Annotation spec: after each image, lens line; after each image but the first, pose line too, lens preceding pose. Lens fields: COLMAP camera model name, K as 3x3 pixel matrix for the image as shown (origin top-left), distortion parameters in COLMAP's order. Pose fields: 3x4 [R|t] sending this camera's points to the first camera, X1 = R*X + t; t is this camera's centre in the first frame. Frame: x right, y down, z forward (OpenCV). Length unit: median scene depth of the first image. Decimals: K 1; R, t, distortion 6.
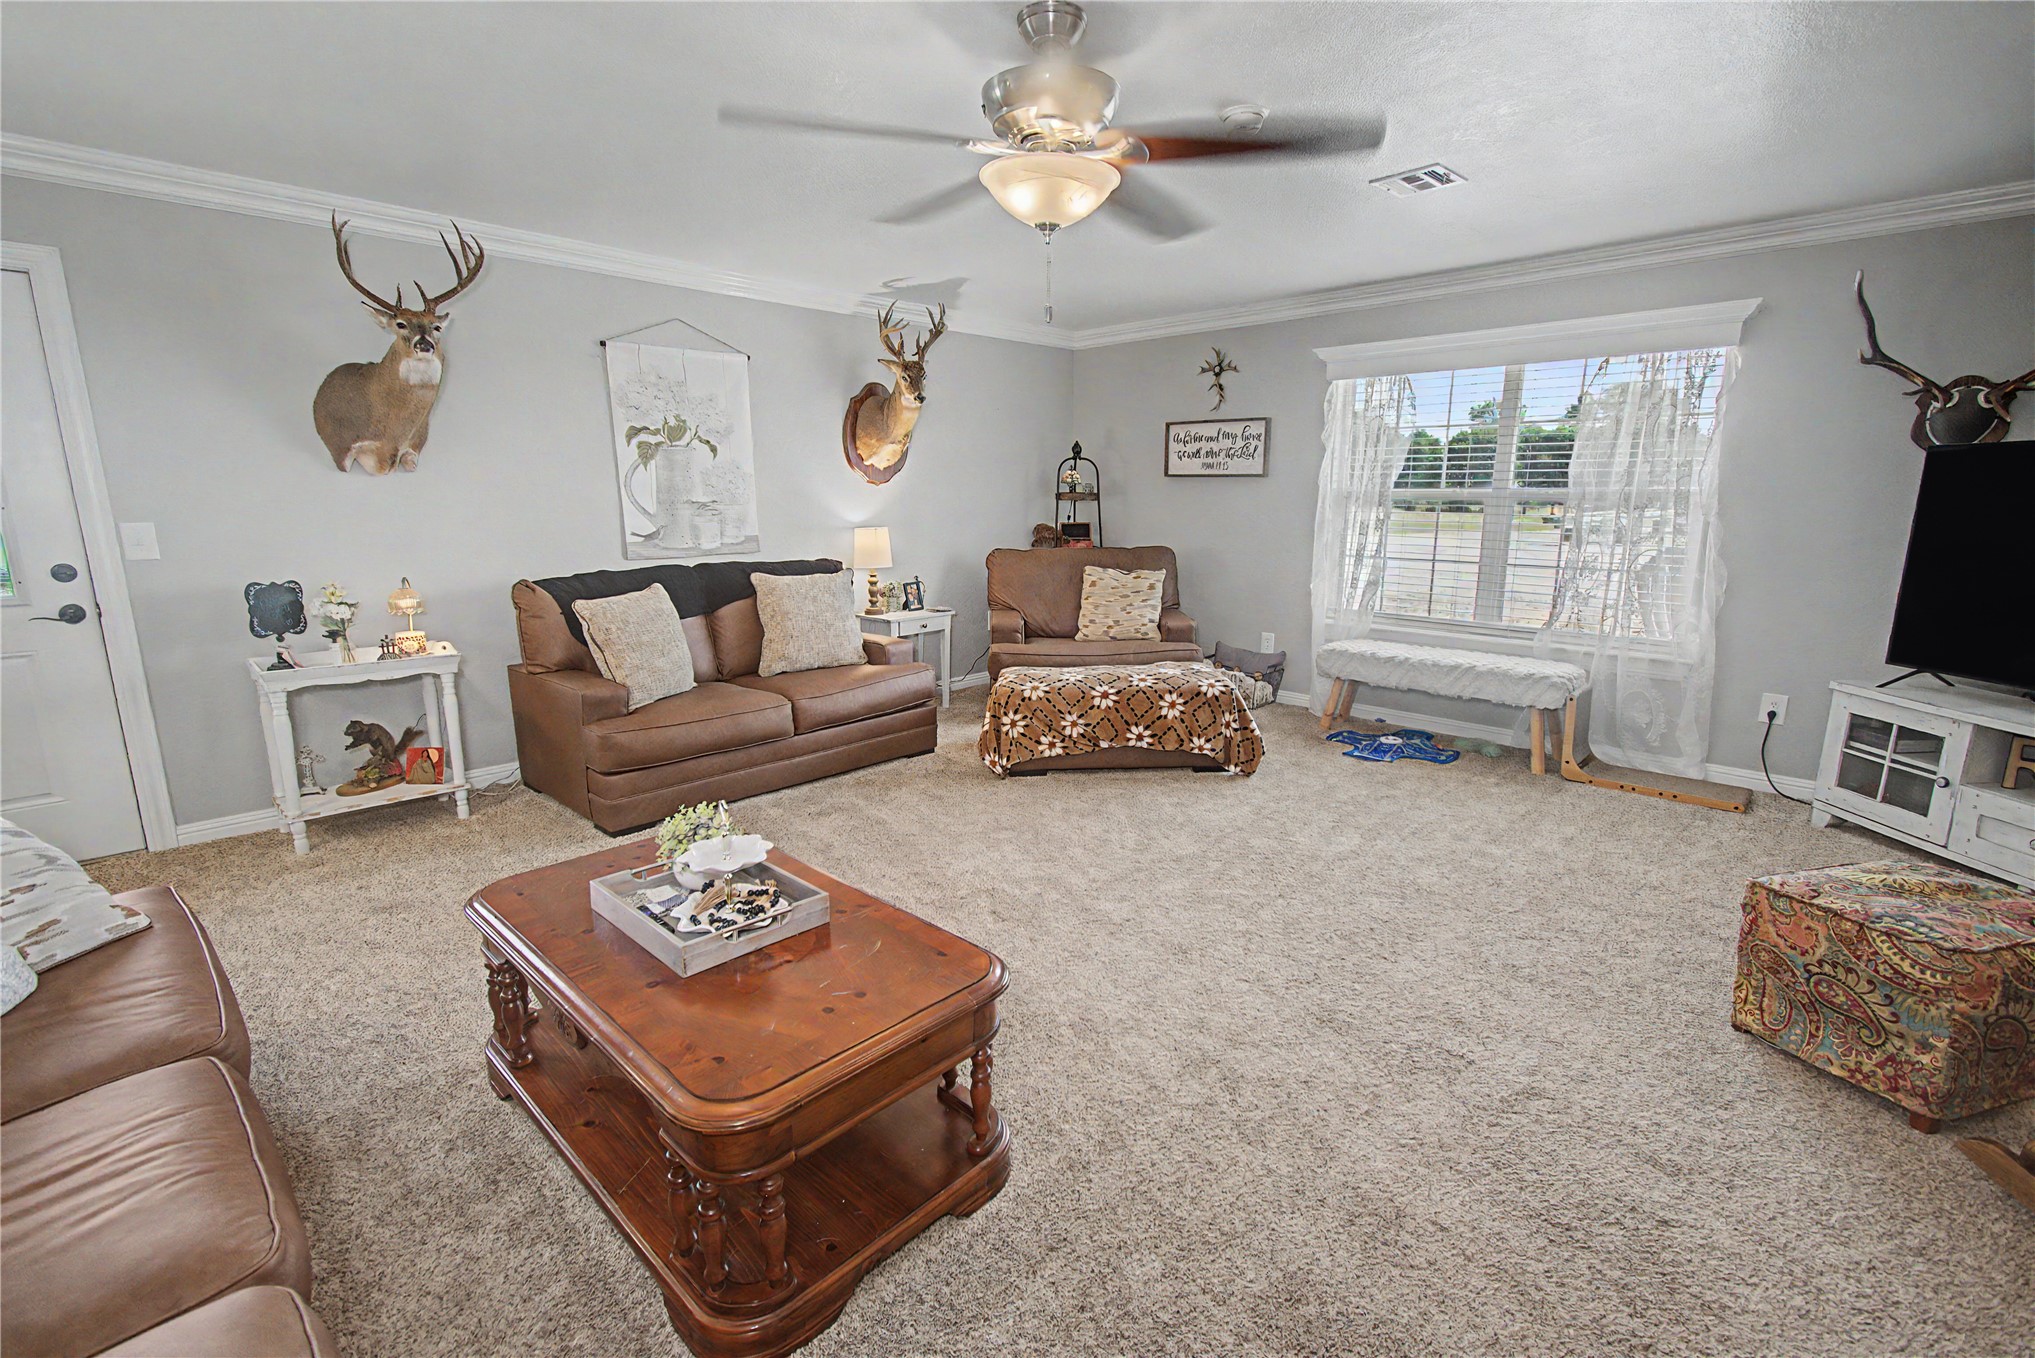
lens RADIAL K [[912.0, 0, 1002.8], [0, 912.0, 665.2], [0, 0, 1]] dist [0.002418, 0.002282]
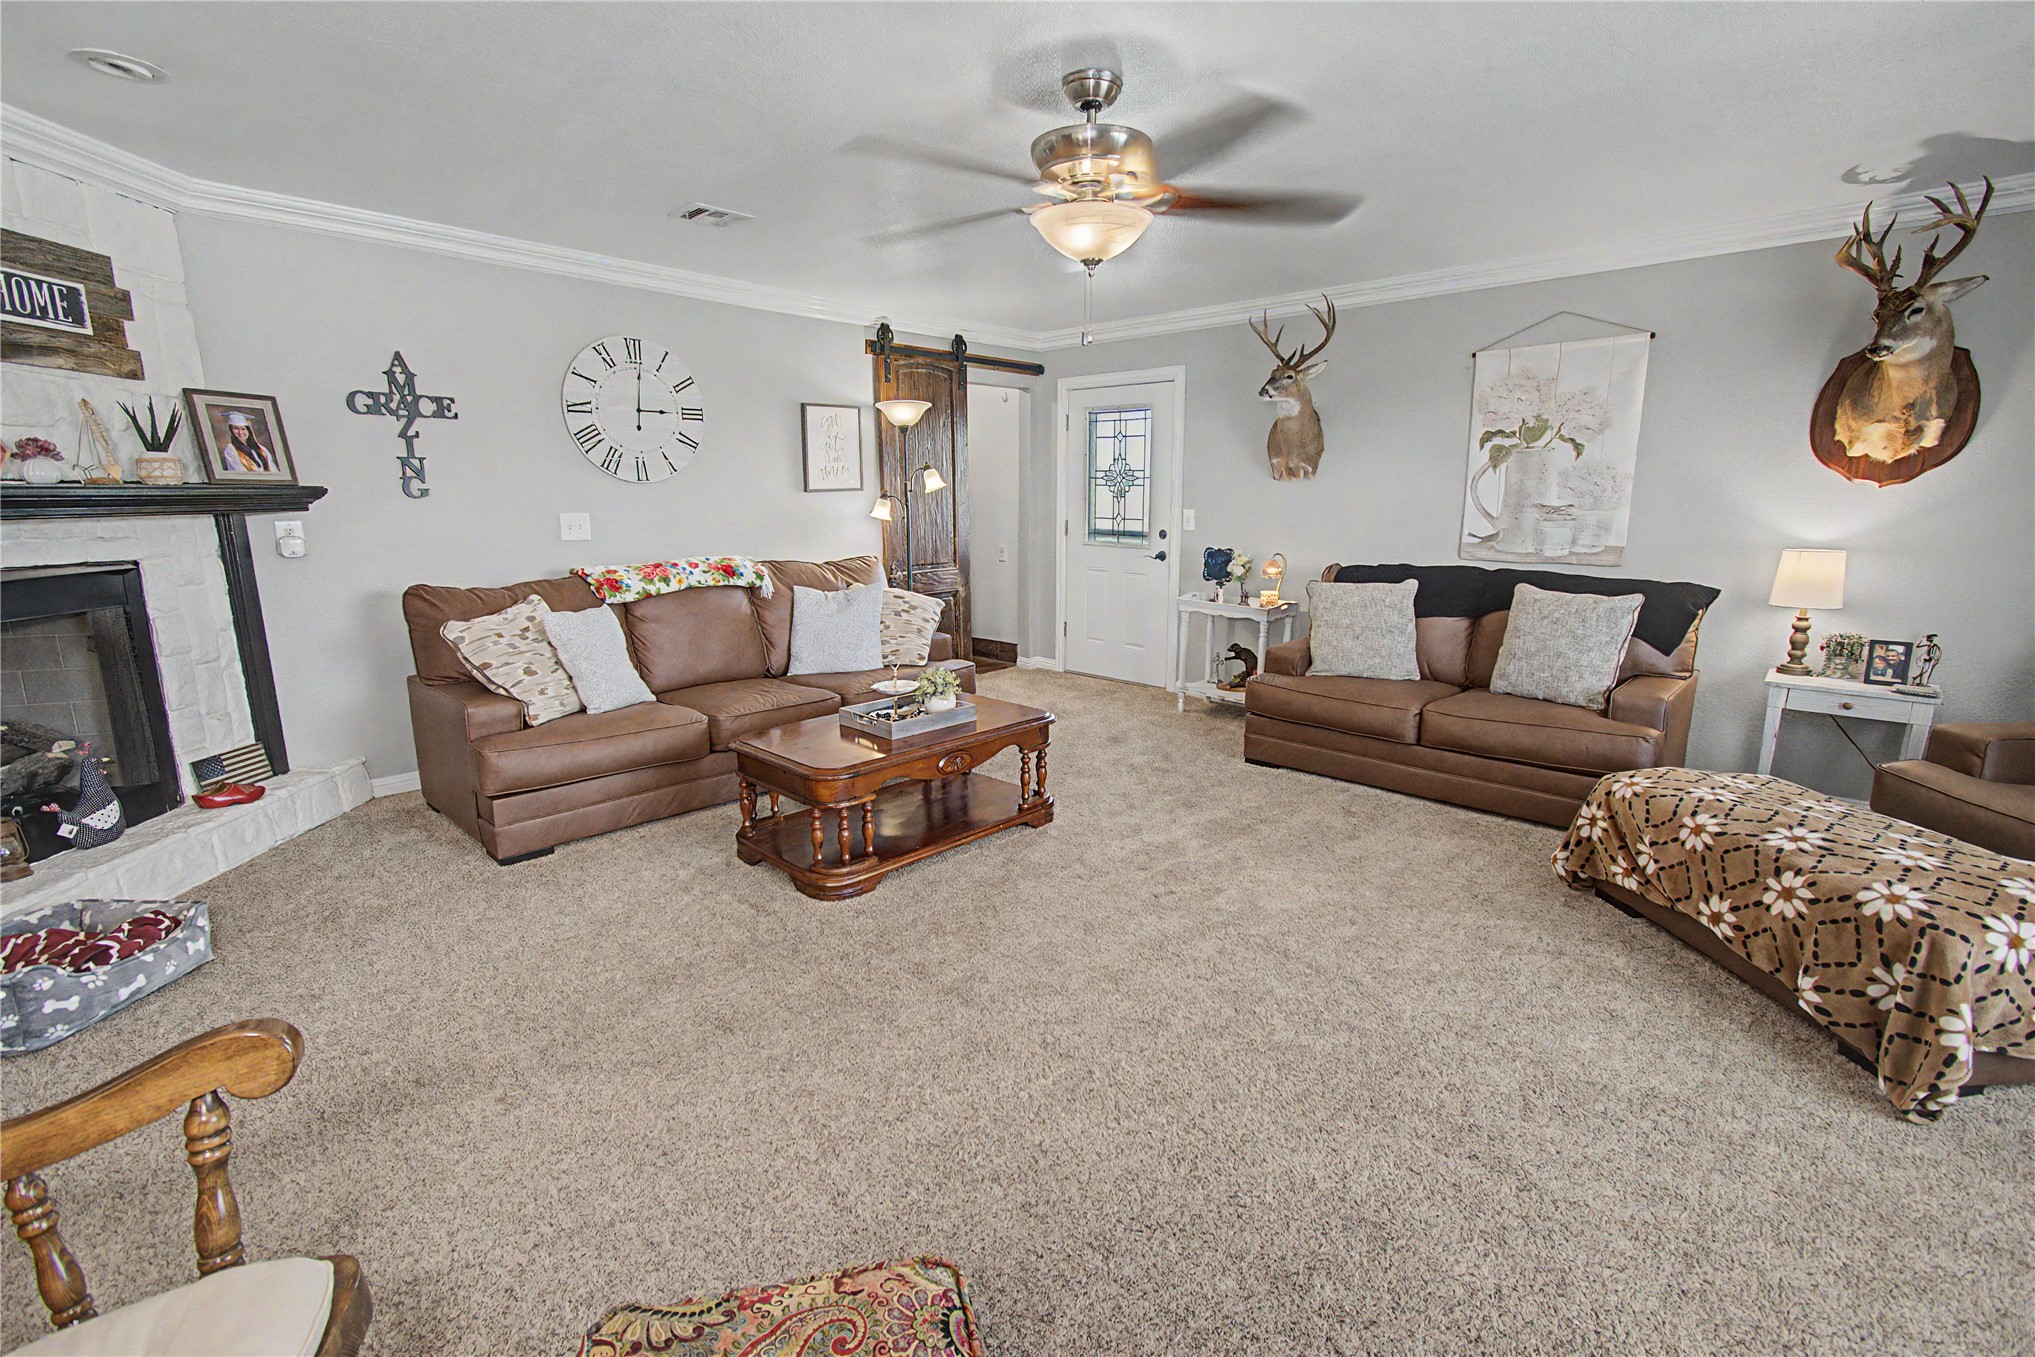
lens RADIAL K [[912.0, 0, 1059.7], [0, 912.0, 664.9], [0, 0, 1]] dist [0.002418, 0.002282]
pose [[0.044804, 0.185504, -0.981622, 0.628157], [-0.195249, 0.965284, 0.173505, -0.089500], [0.979730, 0.183887, 0.079468, 0.484822]]
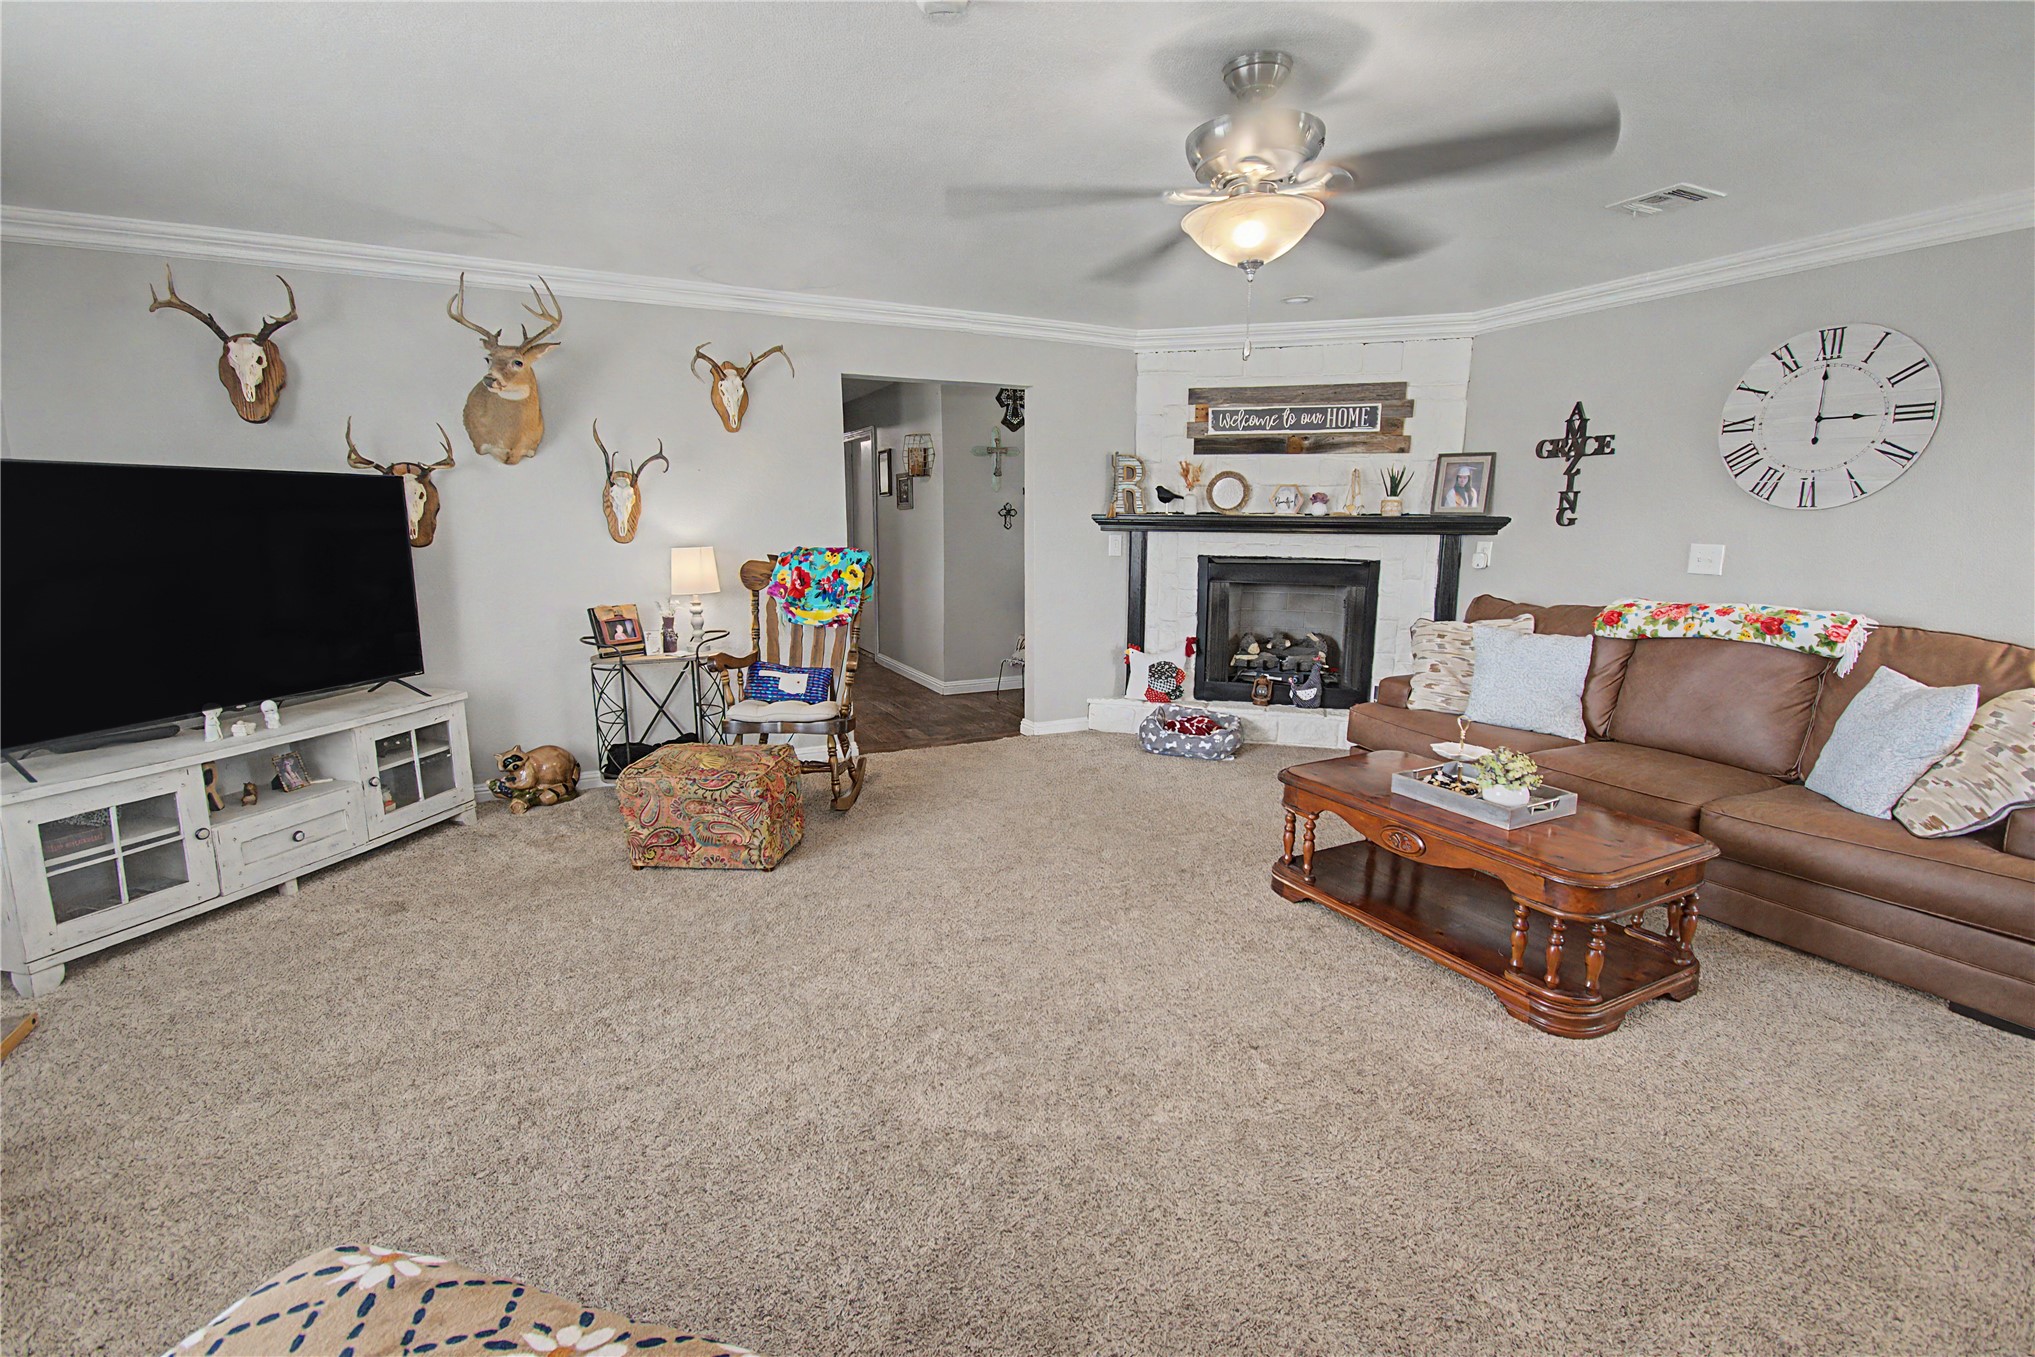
lens RADIAL K [[912.0, 0, 1045.2], [0, 912.0, 680.0], [0, 0, 1]] dist [0.002418, 0.002282]
pose [[-0.953375, -0.054455, 0.296834, -0.037560], [0.057884, 0.932329, 0.356949, -0.208062], [-0.296184, 0.357488, -0.885707, 1.054849]]
